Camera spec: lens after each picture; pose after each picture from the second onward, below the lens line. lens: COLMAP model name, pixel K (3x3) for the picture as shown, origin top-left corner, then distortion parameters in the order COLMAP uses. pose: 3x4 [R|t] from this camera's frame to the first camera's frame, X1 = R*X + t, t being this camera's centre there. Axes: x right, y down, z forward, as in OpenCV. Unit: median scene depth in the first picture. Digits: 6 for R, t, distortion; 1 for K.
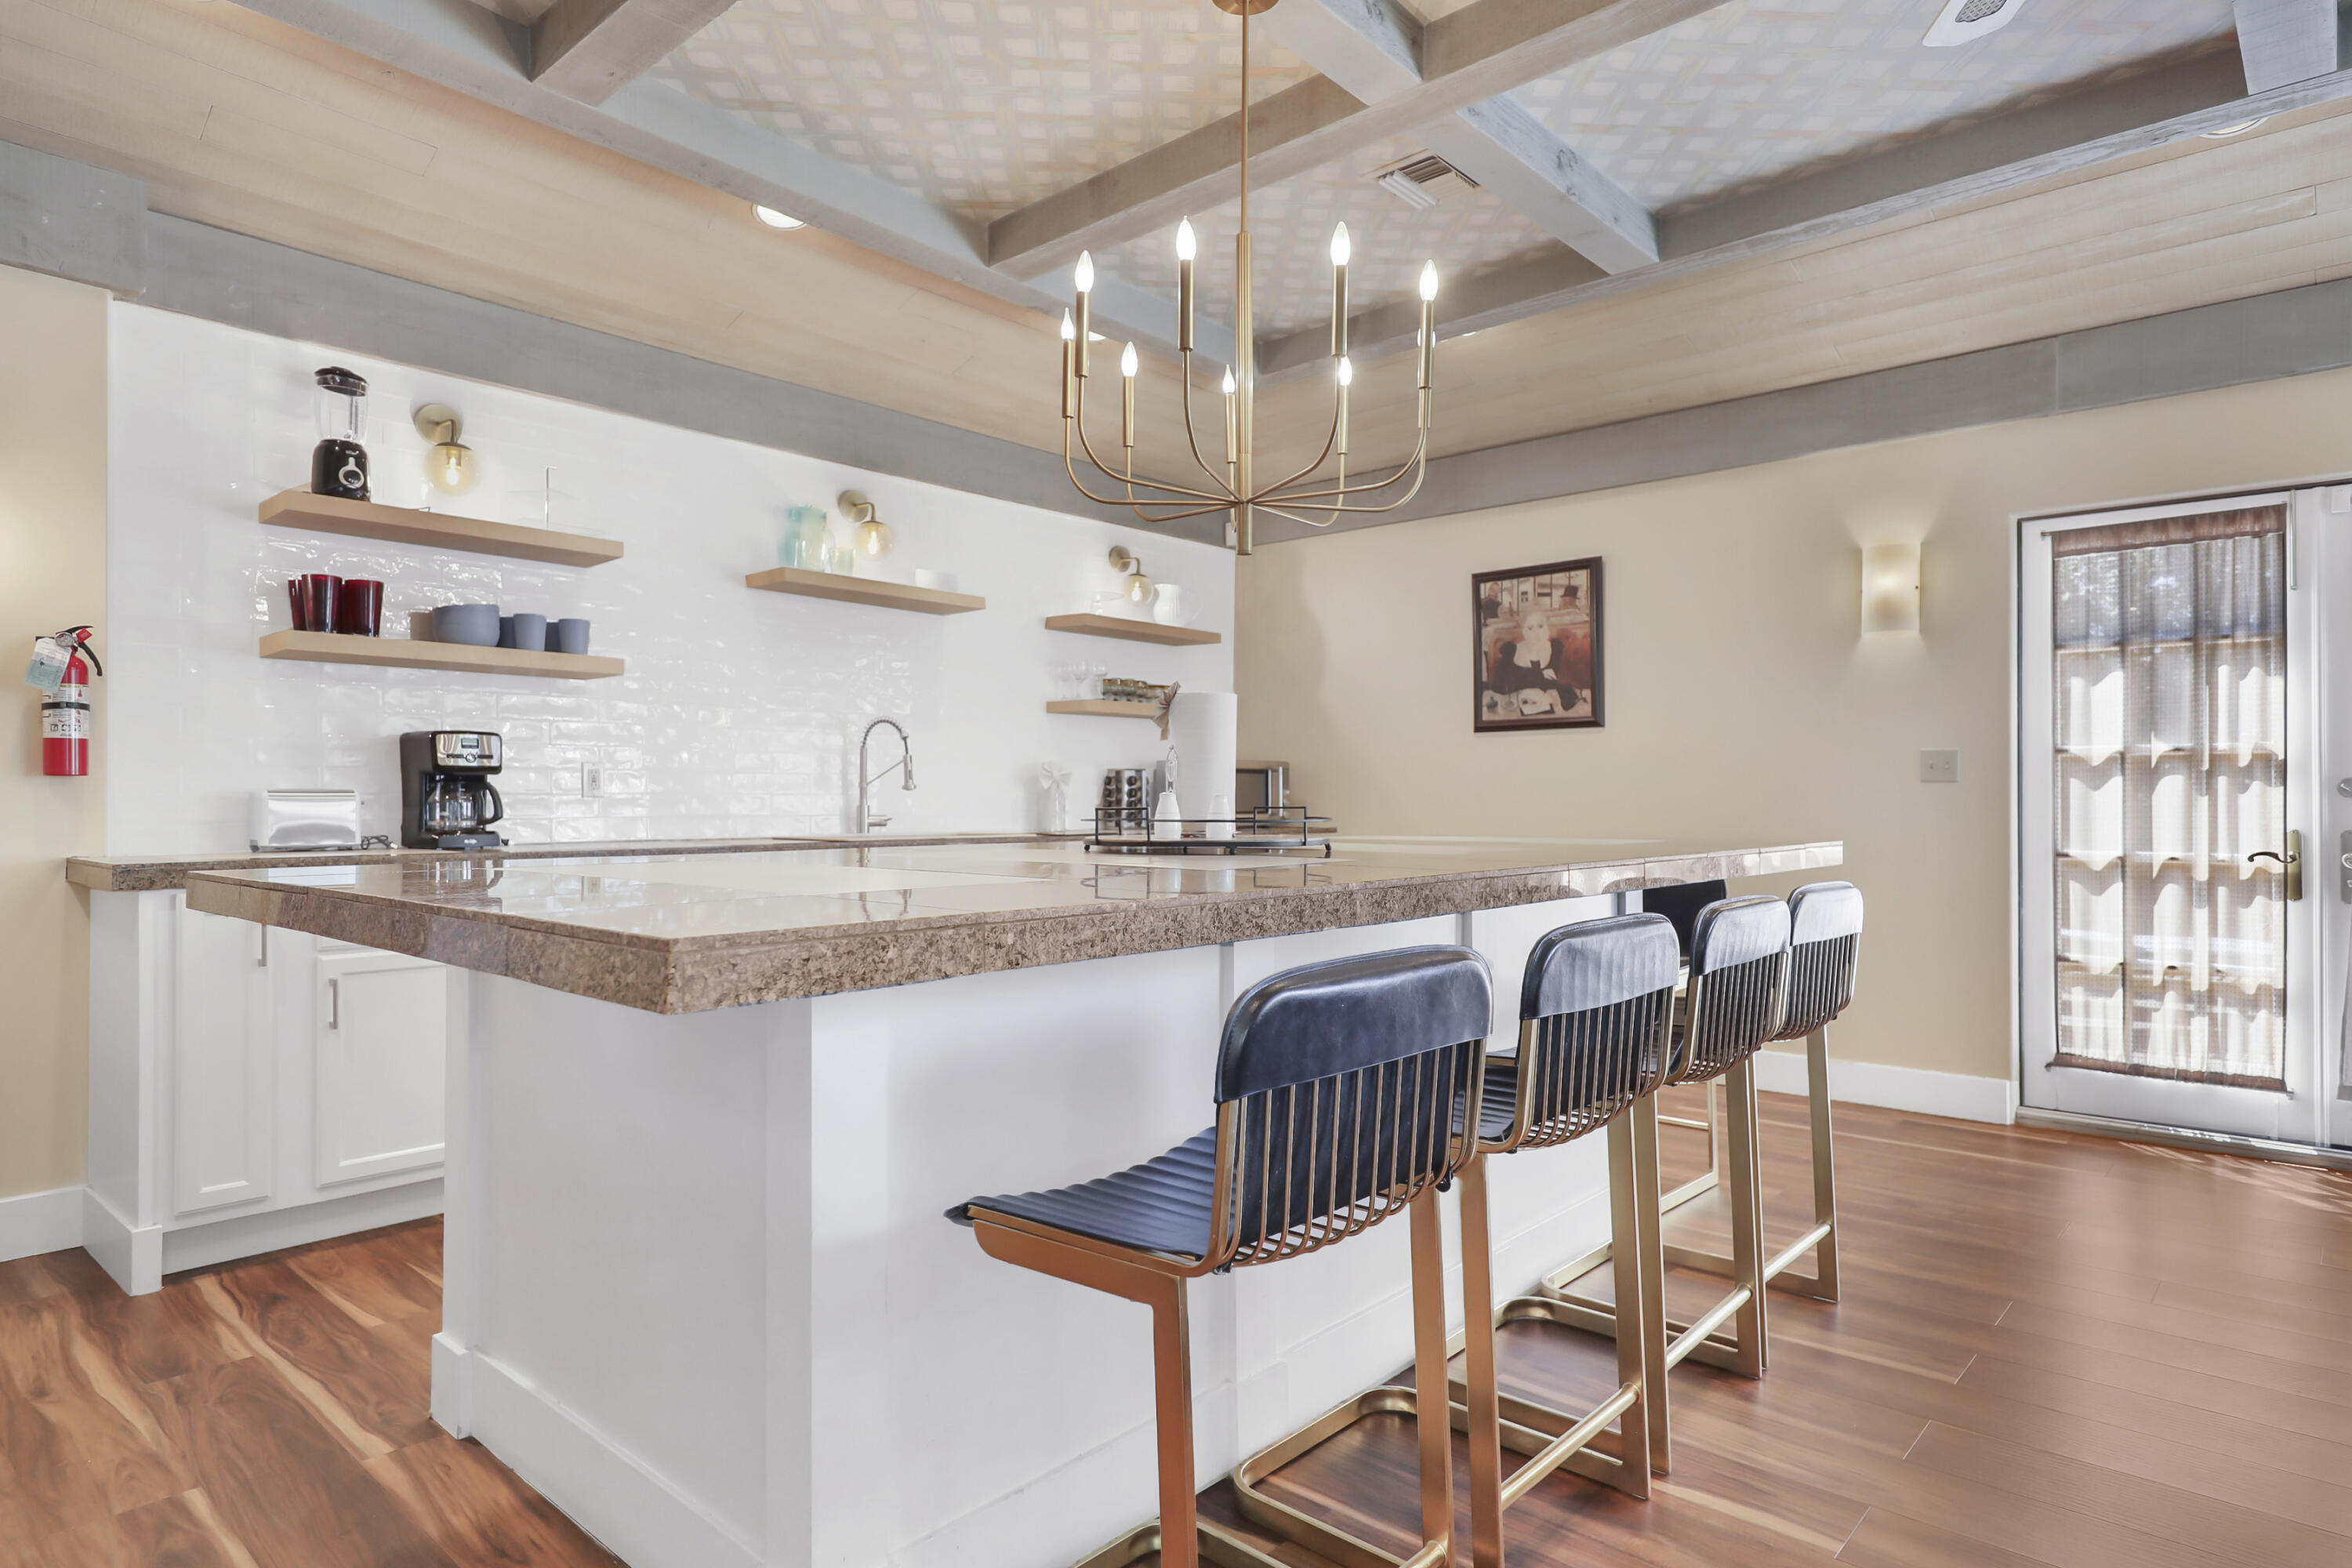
lens RADIAL K [[1338.7, 0, 1185.2], [0, 1338.7, 790.1], [0, 0, 1]] dist [-0.002085, -0.000269]
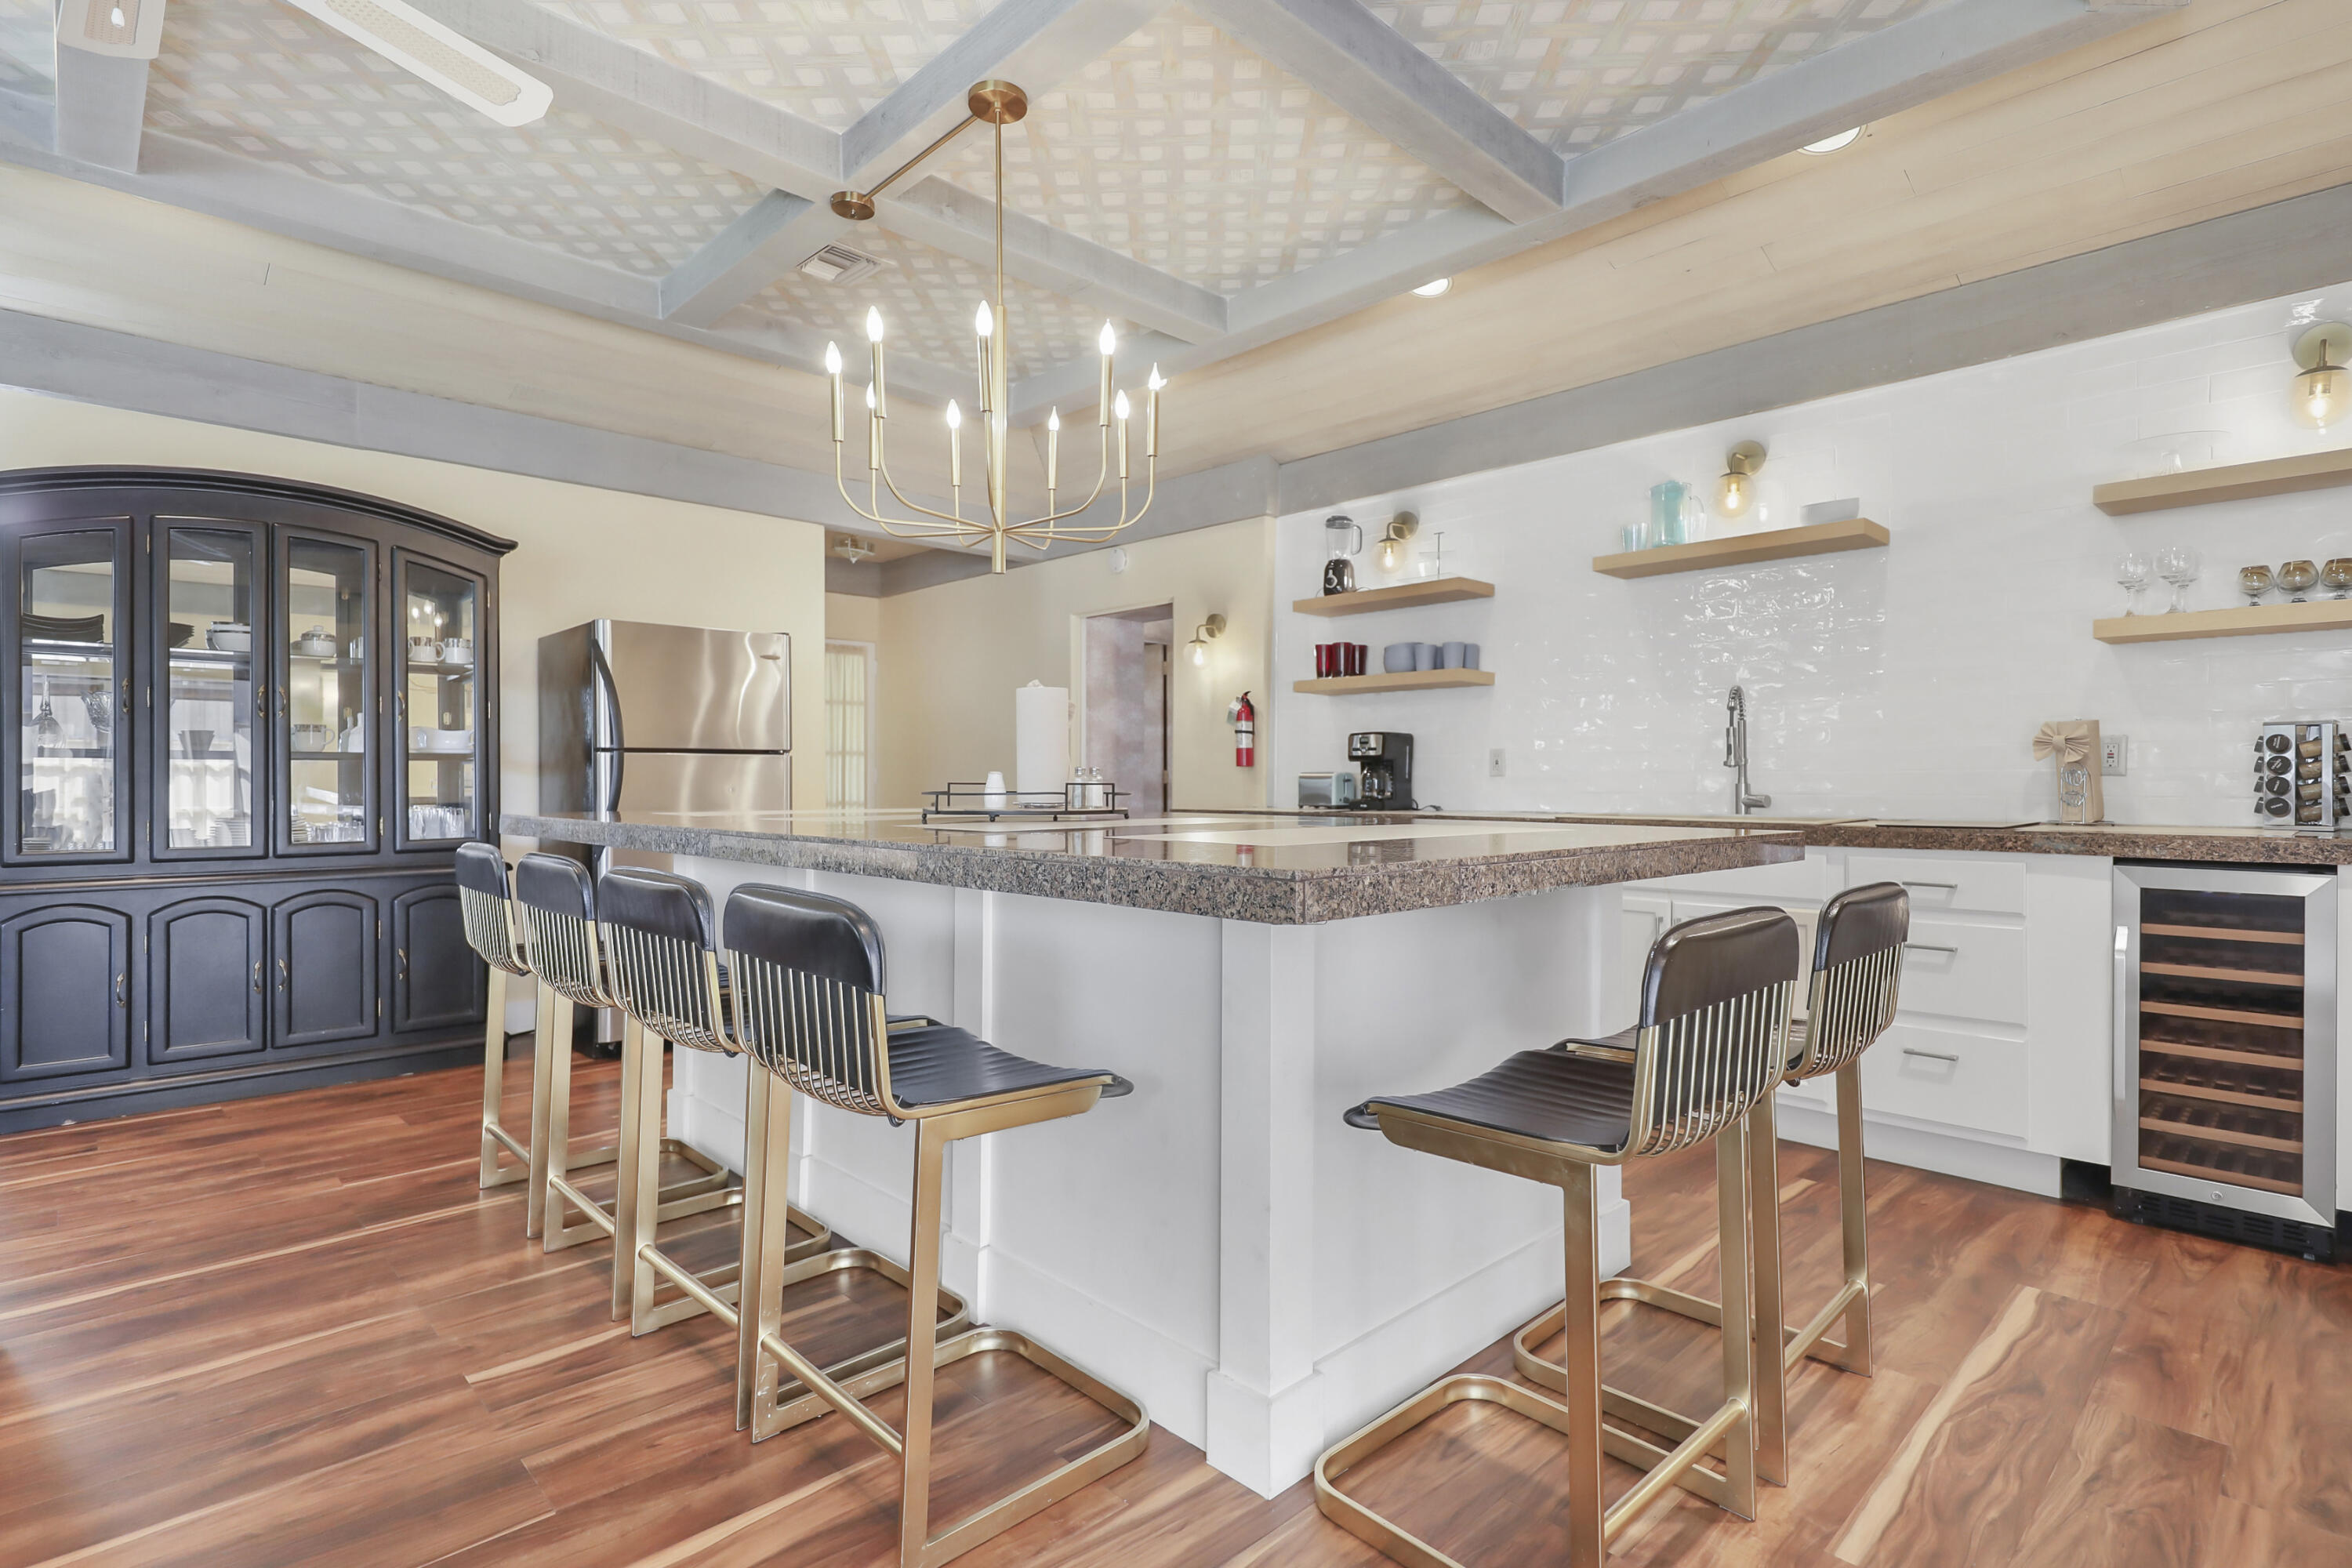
lens RADIAL K [[1164.2, 0, 1189.0], [0, 1164.2, 780.8], [0, 0, 1]] dist [0.004062, 0.000001]
pose [[-0.099293, 0.002530, -0.995055, 0.804097], [0.009579, 0.999953, 0.001587, 0.006354], [0.995012, -0.009374, -0.099313, 0.953410]]
